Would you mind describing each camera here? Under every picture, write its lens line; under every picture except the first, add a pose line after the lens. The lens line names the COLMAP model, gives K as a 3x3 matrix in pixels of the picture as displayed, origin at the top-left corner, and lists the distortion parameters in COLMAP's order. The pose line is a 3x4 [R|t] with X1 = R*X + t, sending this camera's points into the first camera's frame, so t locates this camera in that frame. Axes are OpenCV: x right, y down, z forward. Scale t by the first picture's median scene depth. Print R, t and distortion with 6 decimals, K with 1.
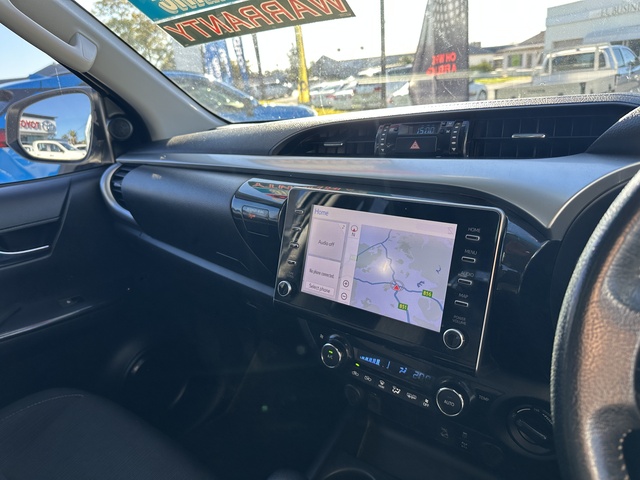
lens RADIAL K [[458.5, 0, 317.1], [0, 458.5, 235.8], [0, 0, 1]] dist [0.020806, -0.034066]
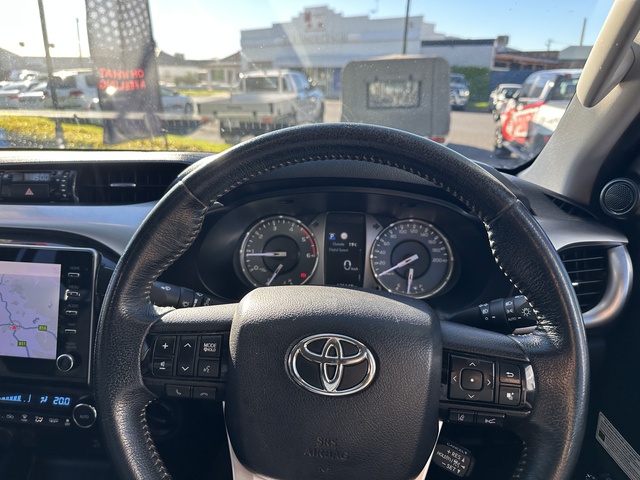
lens RADIAL K [[458.5, 0, 319.4], [0, 458.5, 244.2], [0, 0, 1]] dist [0.020806, -0.034066]
pose [[0.830033, -0.103803, 0.547969, 0.103168], [0.104569, 0.994068, 0.029914, -0.020806], [-0.547824, 0.032471, 0.835963, -0.162335]]
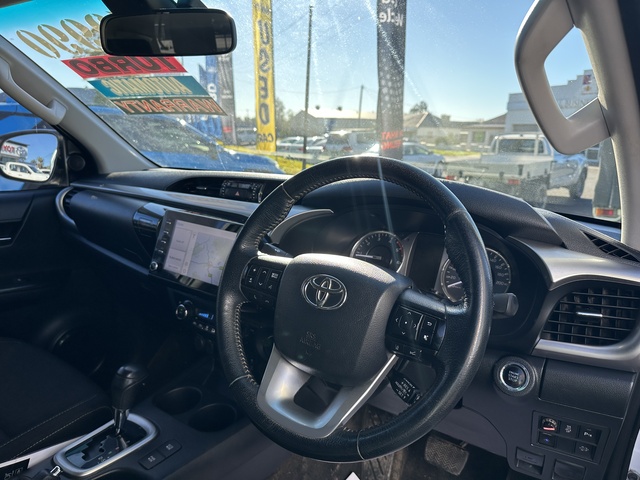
lens RADIAL K [[458.5, 0, 323.0], [0, 458.5, 243.4], [0, 0, 1]] dist [0.020806, -0.034066]
pose [[0.991533, 0.100834, 0.081820, 0.246845], [-0.092899, 0.991076, -0.095598, 0.082367], [-0.090730, 0.087187, 0.992052, -0.475382]]
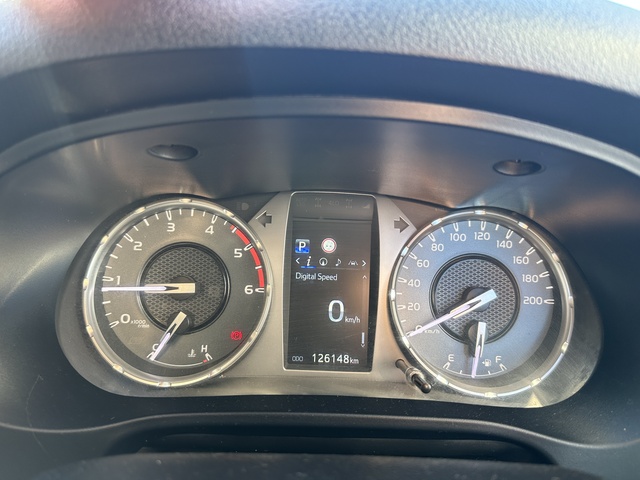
lens RADIAL K [[458.5, 0, 322.3], [0, 458.5, 238.8], [0, 0, 1]] dist [0.020806, -0.034066]
pose [[0.782948, -0.098869, 0.614180, 0.330520], [0.095546, 0.994687, 0.038321, -0.025937], [-0.614706, 0.028679, 0.788235, 0.167669]]
